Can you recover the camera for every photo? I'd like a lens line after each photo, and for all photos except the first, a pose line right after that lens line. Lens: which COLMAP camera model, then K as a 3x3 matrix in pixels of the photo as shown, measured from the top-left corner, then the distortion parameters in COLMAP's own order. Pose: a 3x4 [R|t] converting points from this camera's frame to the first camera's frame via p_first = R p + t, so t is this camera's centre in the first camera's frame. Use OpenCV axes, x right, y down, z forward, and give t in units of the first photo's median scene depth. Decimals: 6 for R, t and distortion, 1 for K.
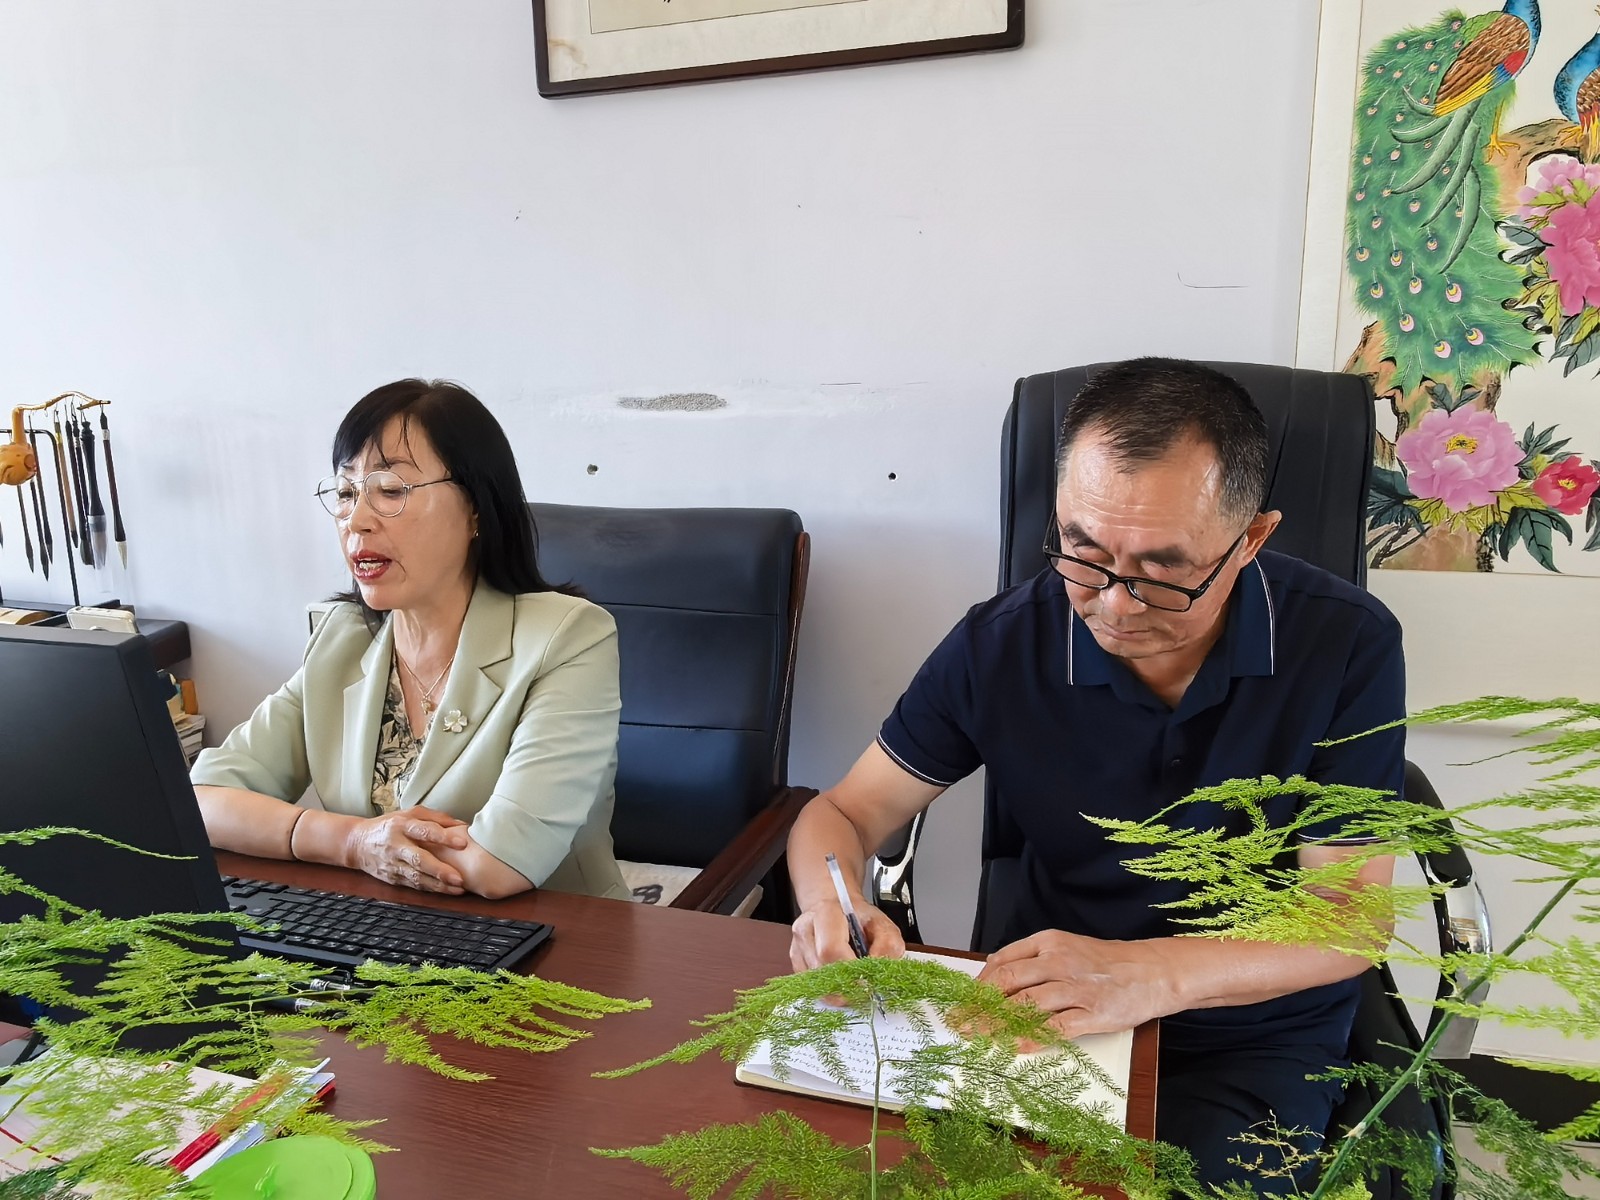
lens RADIAL K [[1153.7, 0, 802.1], [0, 1153.7, 598.2], [0, 0, 1]] dist [-0.011242, 0.001590]
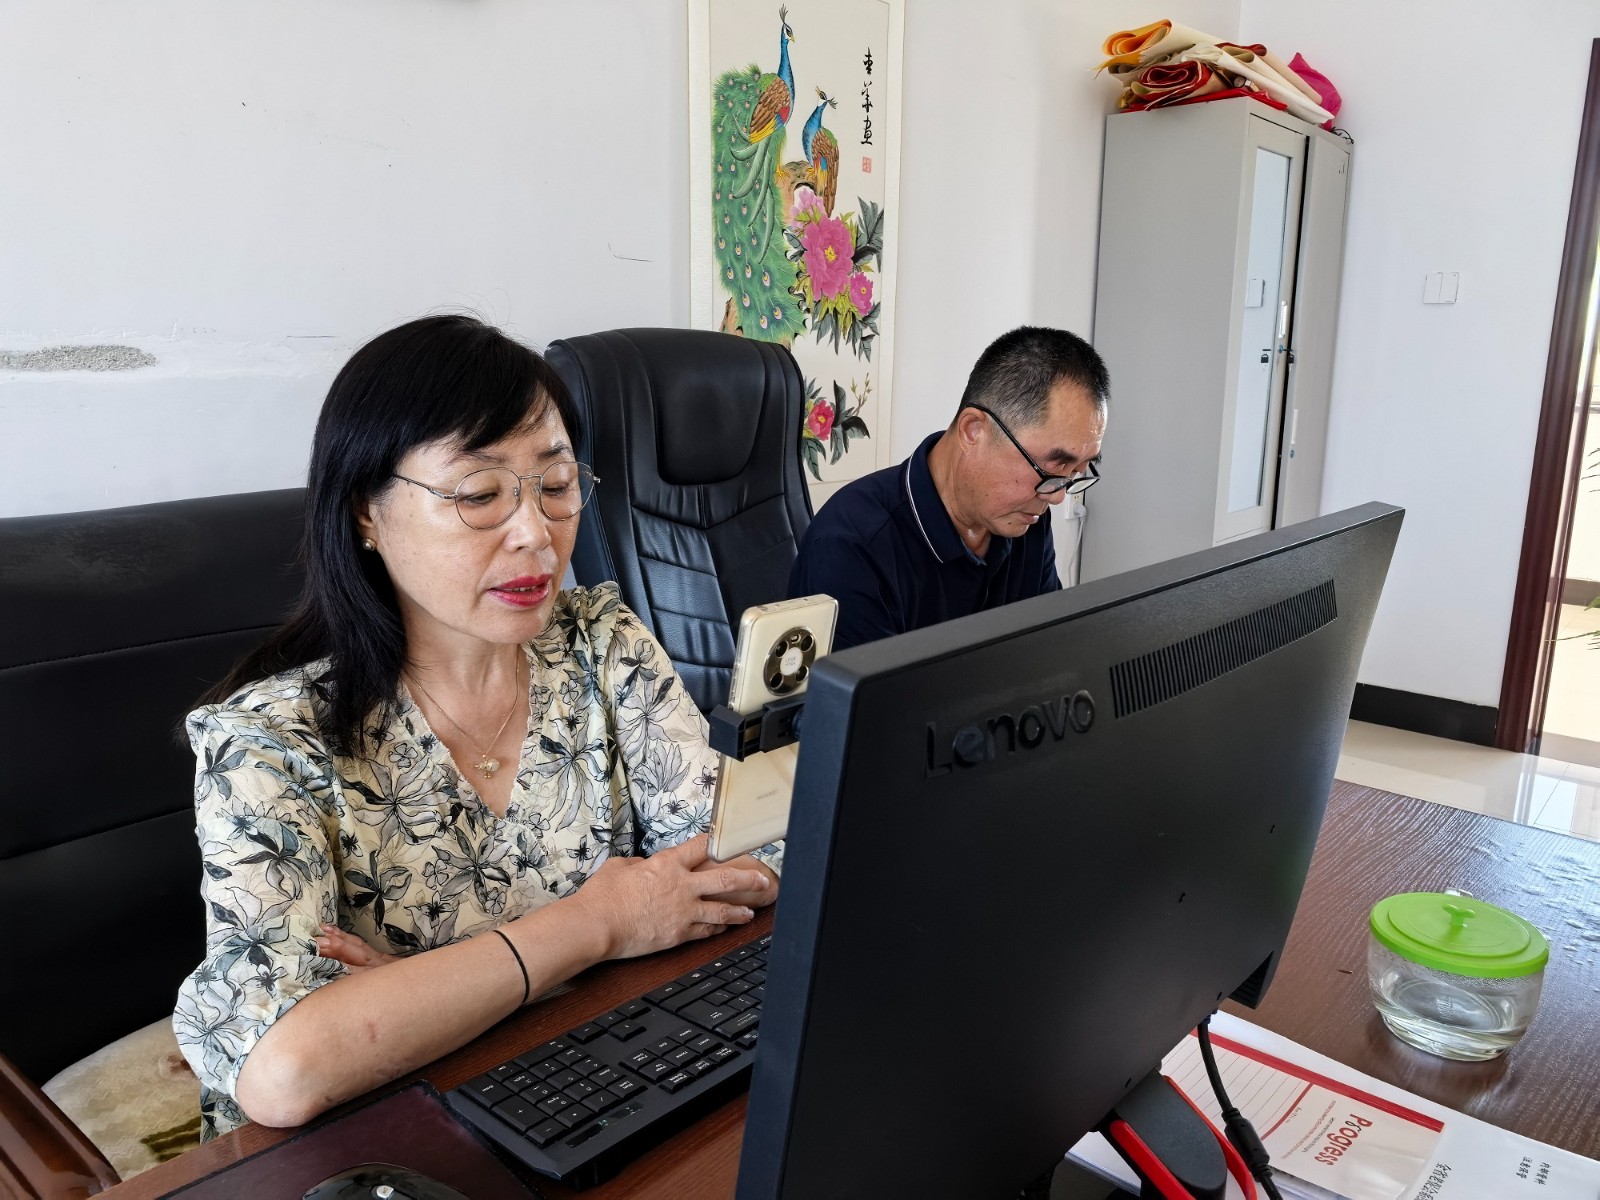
lens RADIAL K [[1253.5, 0, 799.4], [0, 1253.5, 596.0], [0, 0, 1]] dist [-0.013175, 0.001071]
pose [[0.391751, -0.165371, 0.905088, -0.790893], [0.148284, 0.982203, 0.115279, -0.066528], [-0.908043, 0.089049, 0.409301, 0.402134]]
